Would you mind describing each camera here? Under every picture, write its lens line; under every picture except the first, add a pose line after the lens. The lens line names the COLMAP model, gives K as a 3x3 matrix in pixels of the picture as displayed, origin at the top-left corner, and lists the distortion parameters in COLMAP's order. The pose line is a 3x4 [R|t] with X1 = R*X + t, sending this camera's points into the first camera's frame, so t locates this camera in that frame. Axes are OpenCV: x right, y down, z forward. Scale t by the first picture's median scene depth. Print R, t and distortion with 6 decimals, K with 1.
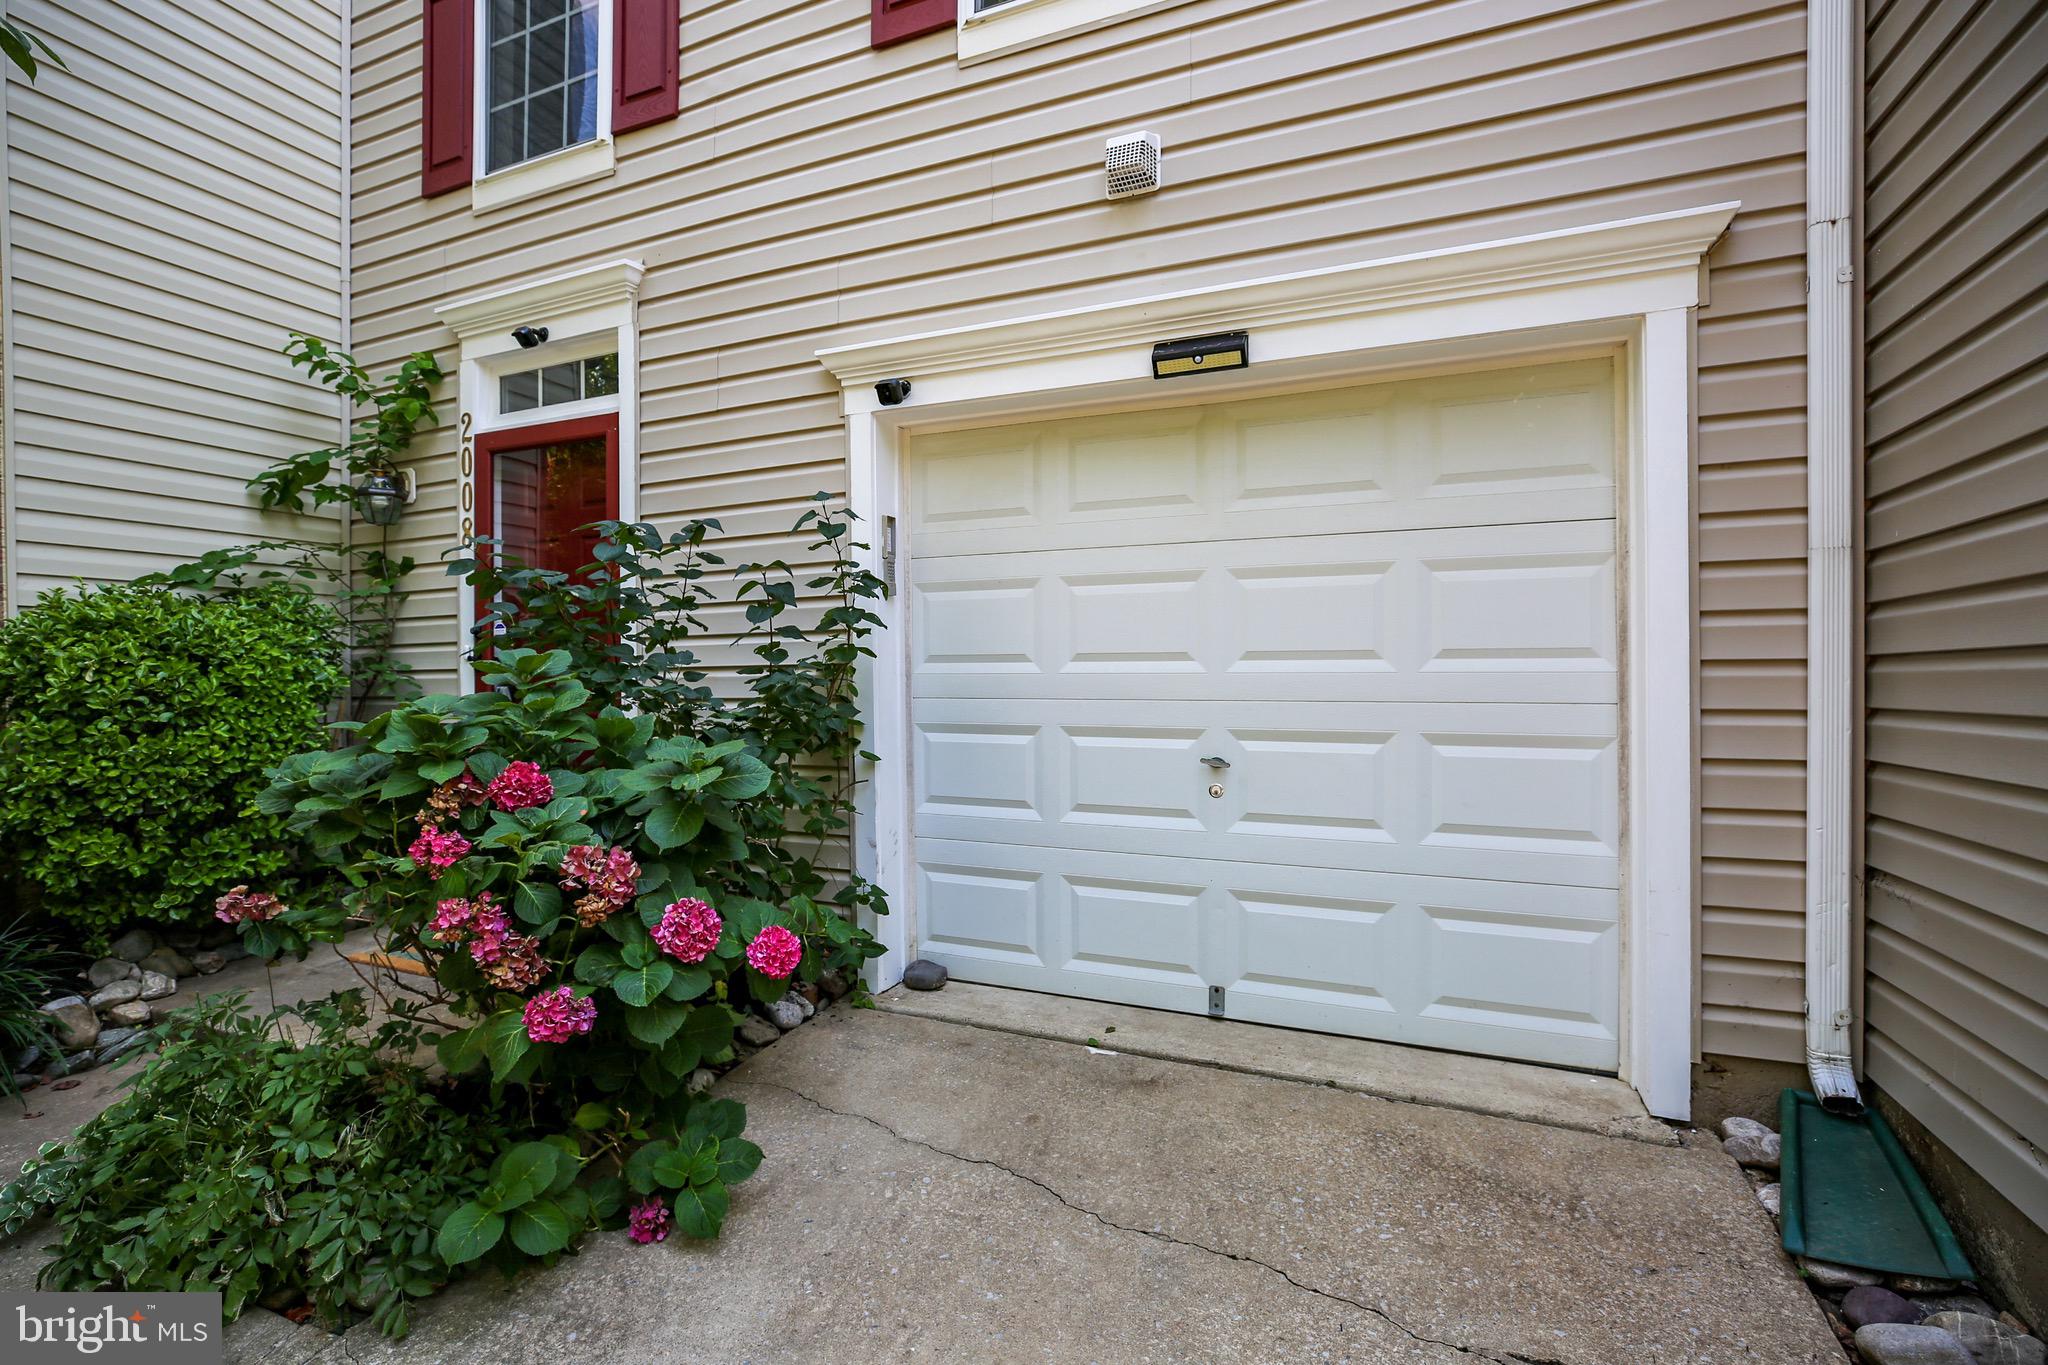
lens RADIAL K [[938.7, 0, 1024.0], [0, 938.7, 682.5], [0, 0, 1]] dist [0.000707, 0.000347]
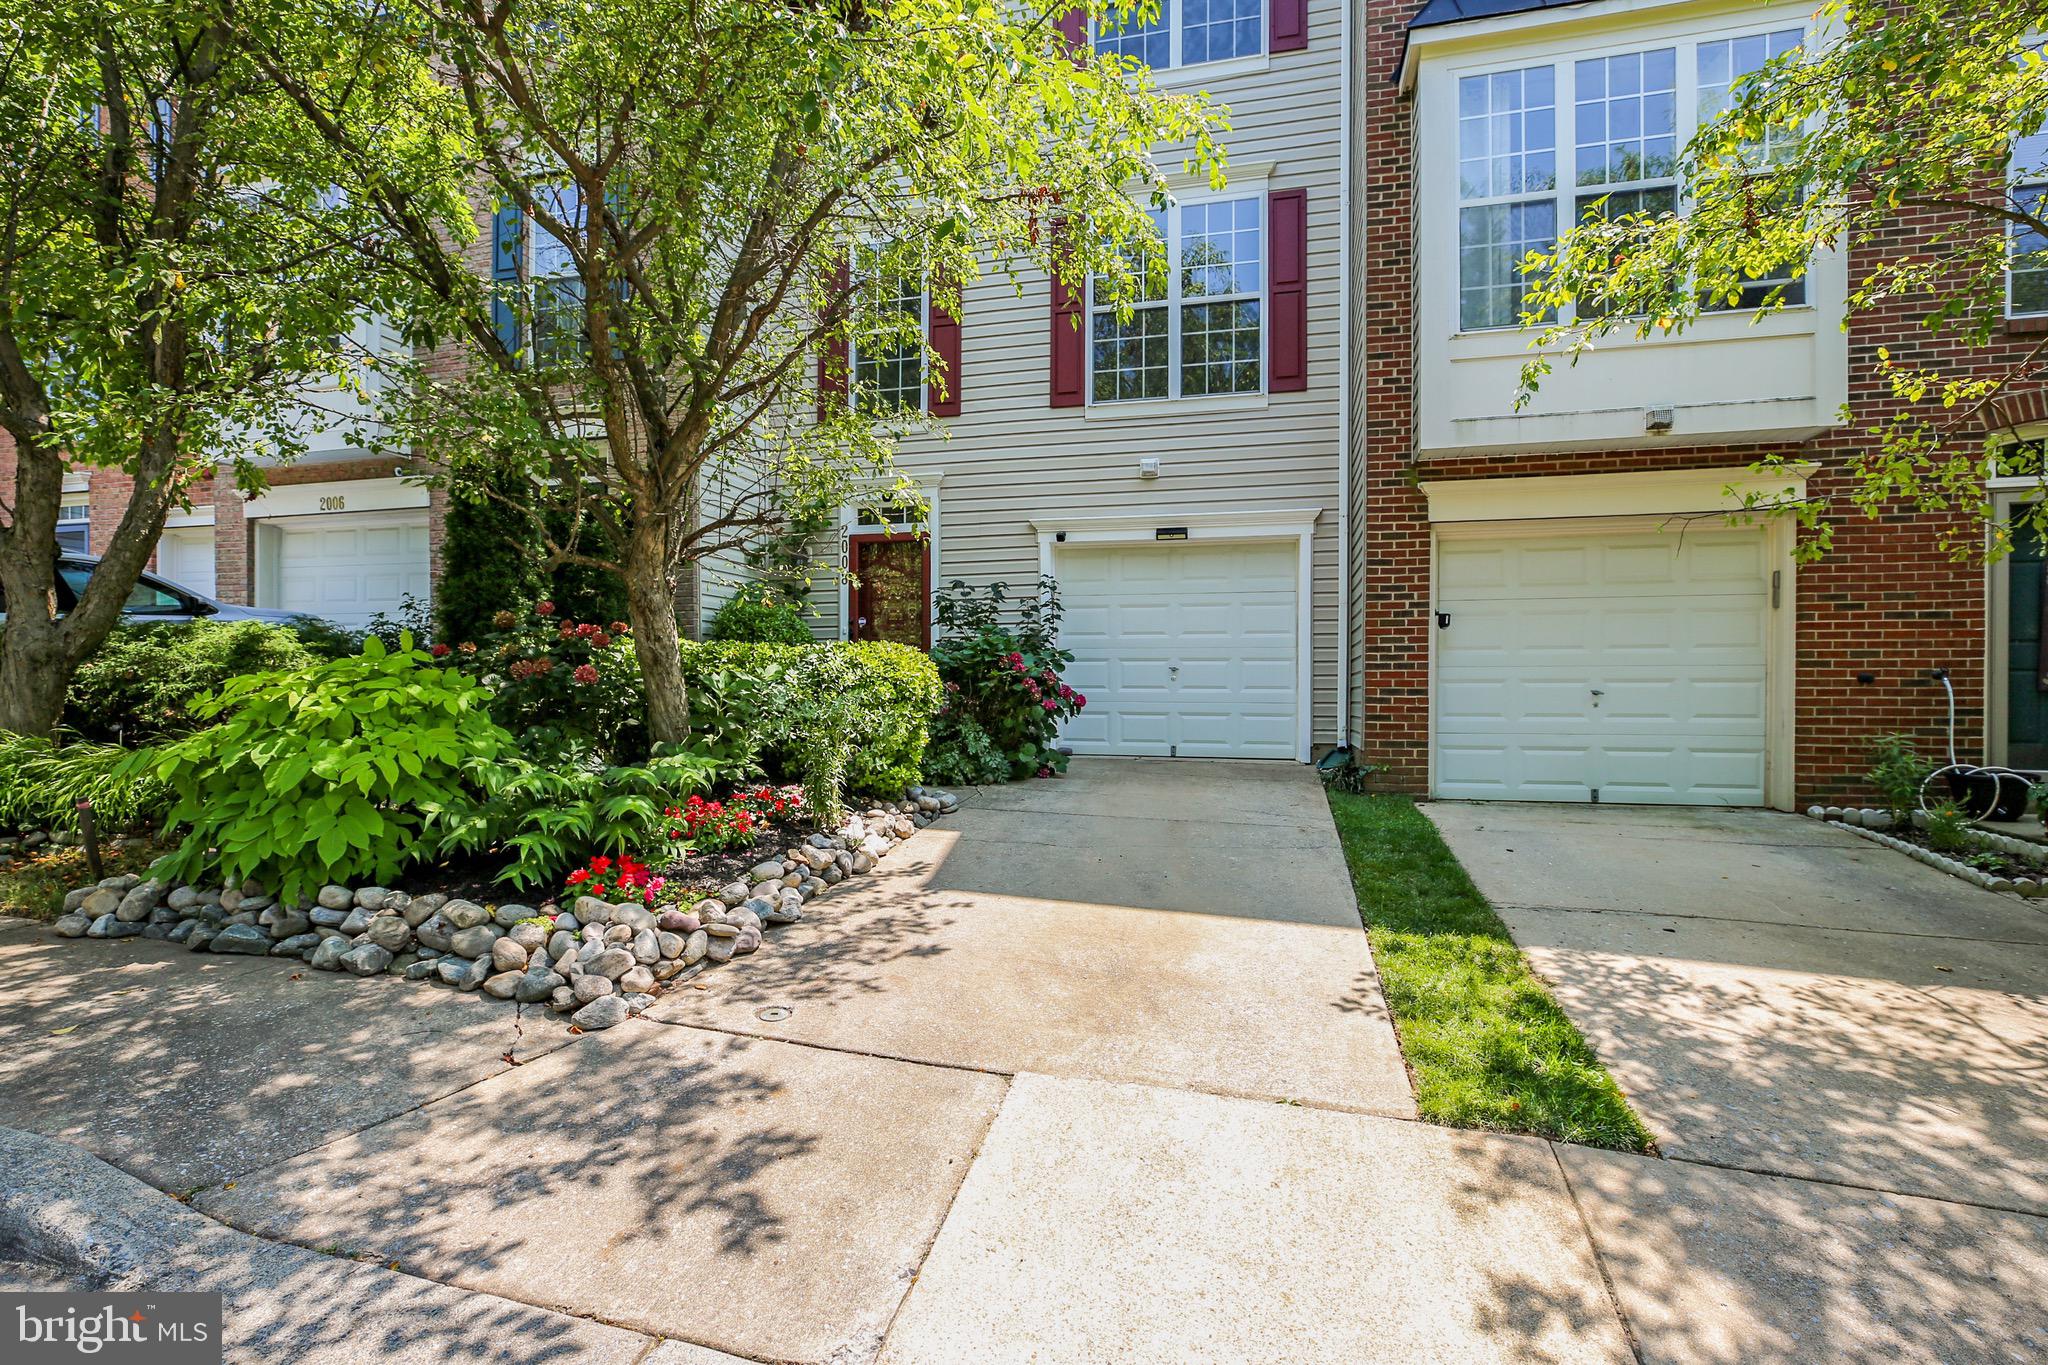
lens RADIAL K [[964.0, 0, 1024.0], [0, 964.0, 682.5], [0, 0, 1]] dist [-0.015215, 0.009315]
pose [[0.987119, 0.001582, 0.159978, -0.594925], [-0.002492, 0.999982, 0.005485, 0.091192], [-0.159966, -0.005813, 0.987105, -1.524885]]
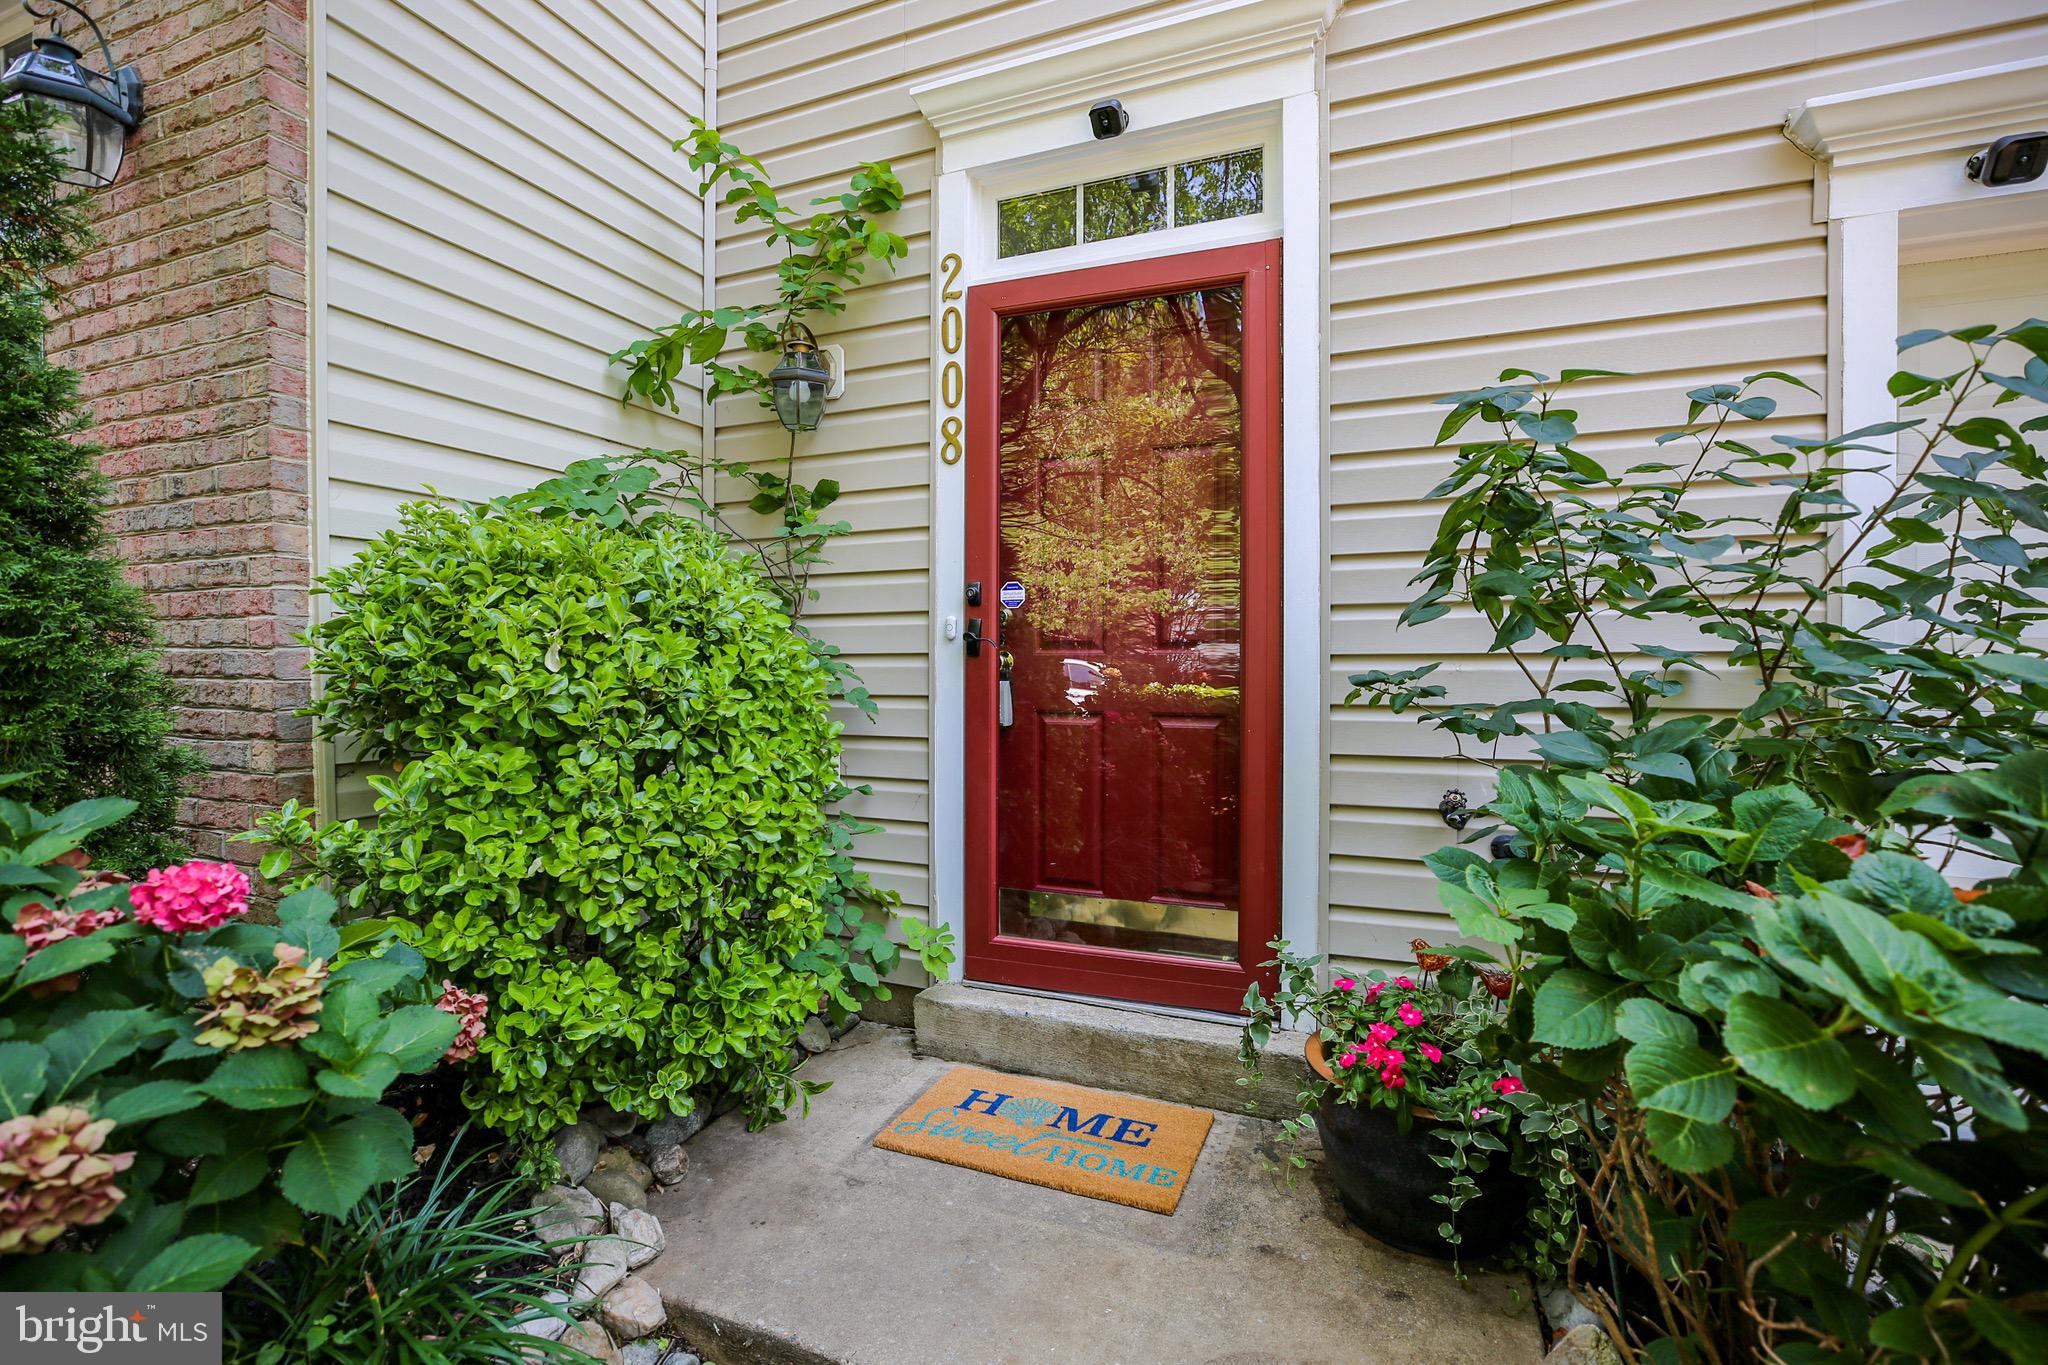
lens RADIAL K [[945.1, 0, 1023.3], [0, 945.1, 674.0], [0, 0, 1]] dist [-0.026138, 0.012925]
pose [[0.999710, 0.010925, 0.021467, -0.614983], [-0.011062, 0.999919, 0.006311, -0.005383], [-0.021396, -0.006547, 0.999750, 0.392472]]
